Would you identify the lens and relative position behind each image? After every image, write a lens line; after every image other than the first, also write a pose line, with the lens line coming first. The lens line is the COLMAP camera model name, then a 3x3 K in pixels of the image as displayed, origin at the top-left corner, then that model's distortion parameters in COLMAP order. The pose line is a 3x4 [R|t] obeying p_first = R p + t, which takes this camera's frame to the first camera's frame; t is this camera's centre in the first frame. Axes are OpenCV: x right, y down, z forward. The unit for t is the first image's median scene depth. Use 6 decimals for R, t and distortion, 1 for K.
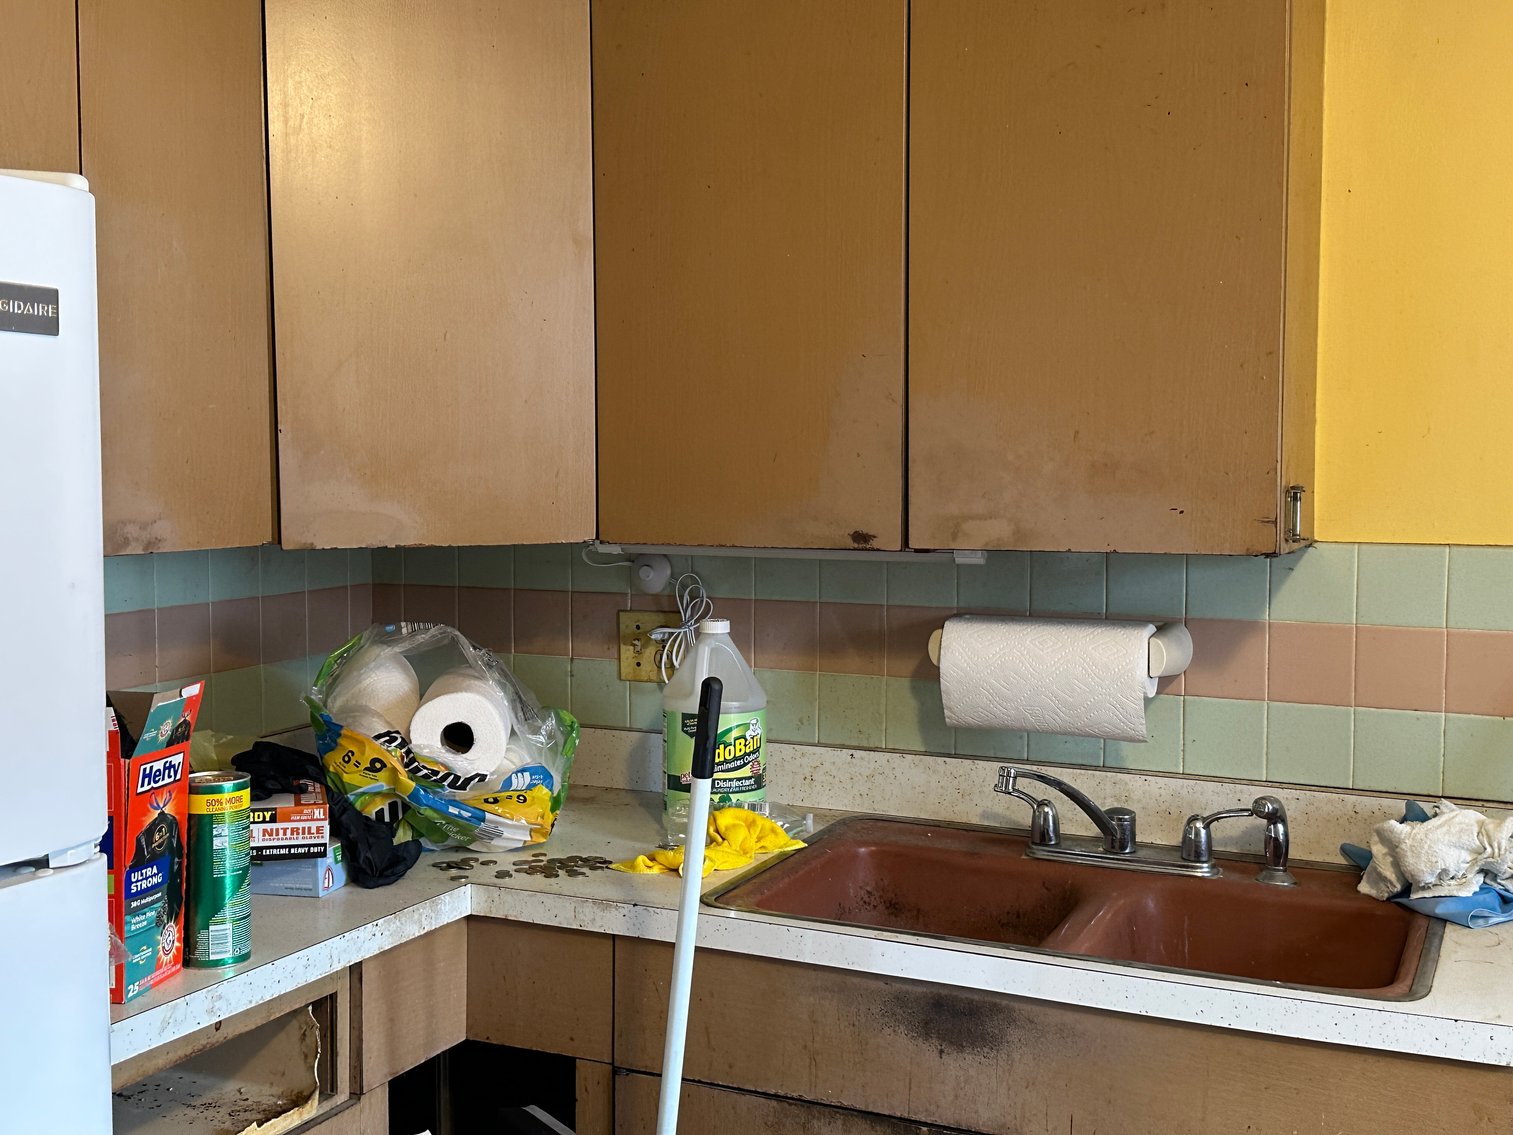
lens RADIAL K [[1720.5, 0, 737.0], [0, 1720.5, 560.0], [0, 0, 1]] dist [0.181463, -0.405455]
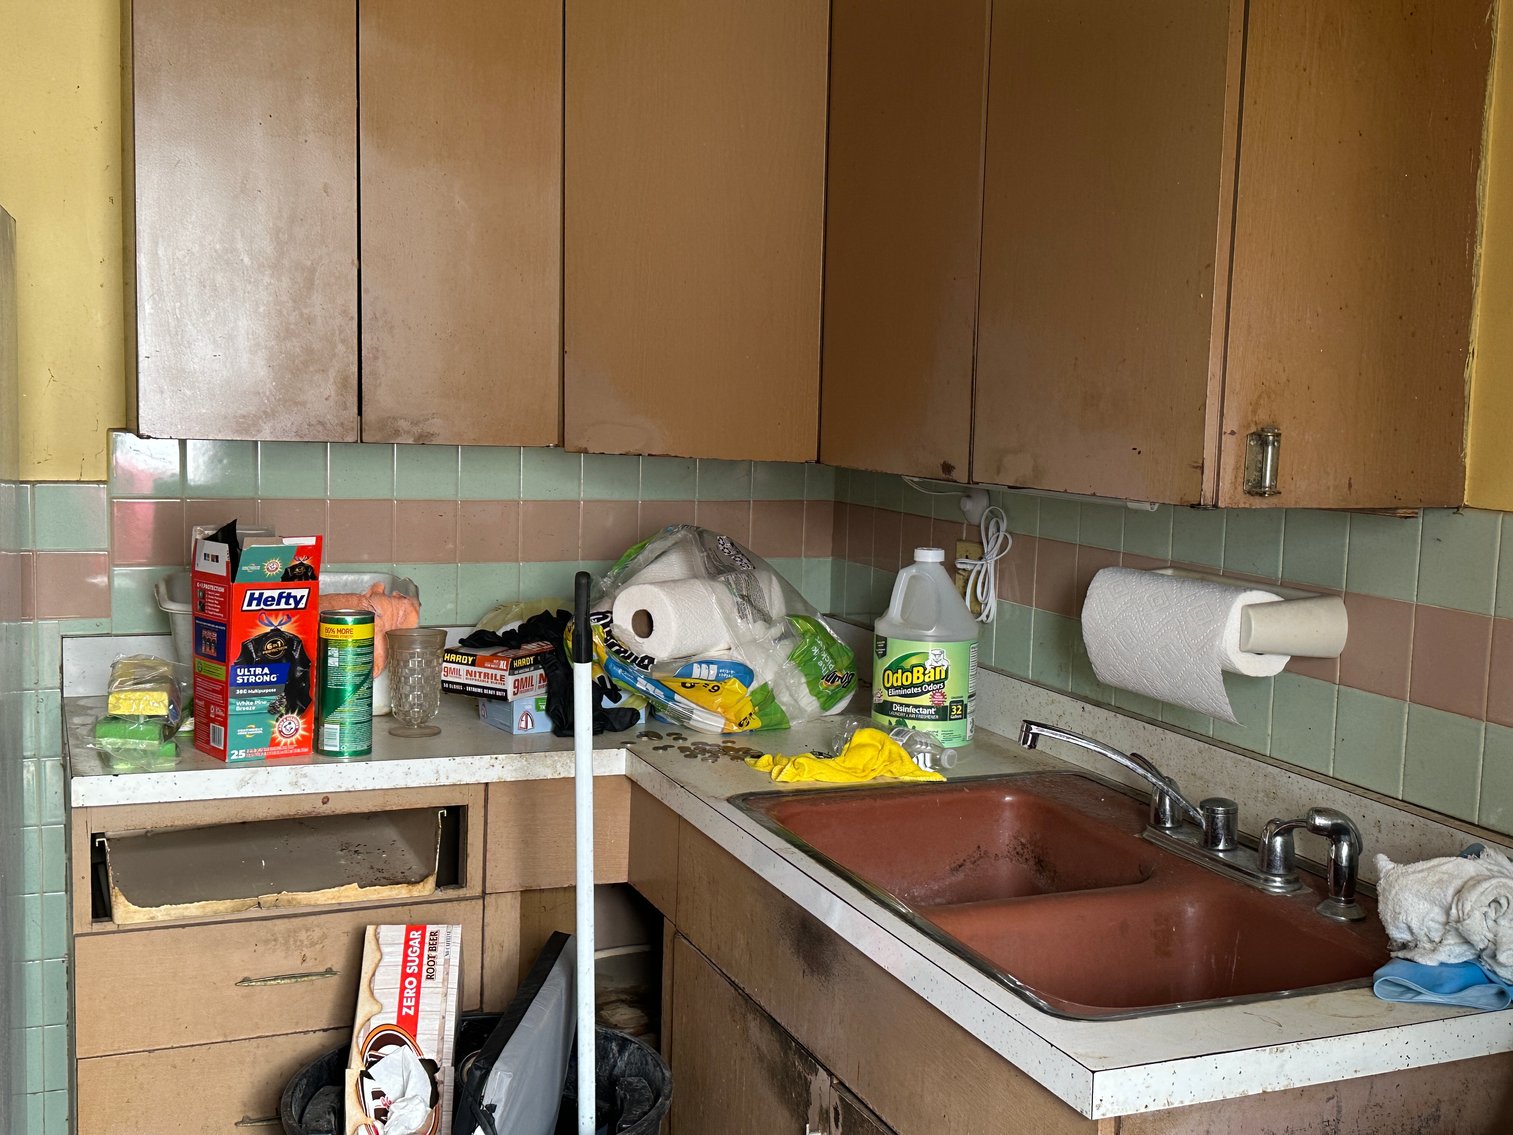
lens RADIAL K [[1720.5, 0, 737.0], [0, 1720.5, 560.0], [0, 0, 1]] dist [0.181463, -0.405455]
pose [[0.738258, 0.093321, -0.668032, 0.643740], [-0.075120, 0.995597, 0.056063, -0.007173], [0.670323, 0.008793, 0.742018, 0.198872]]
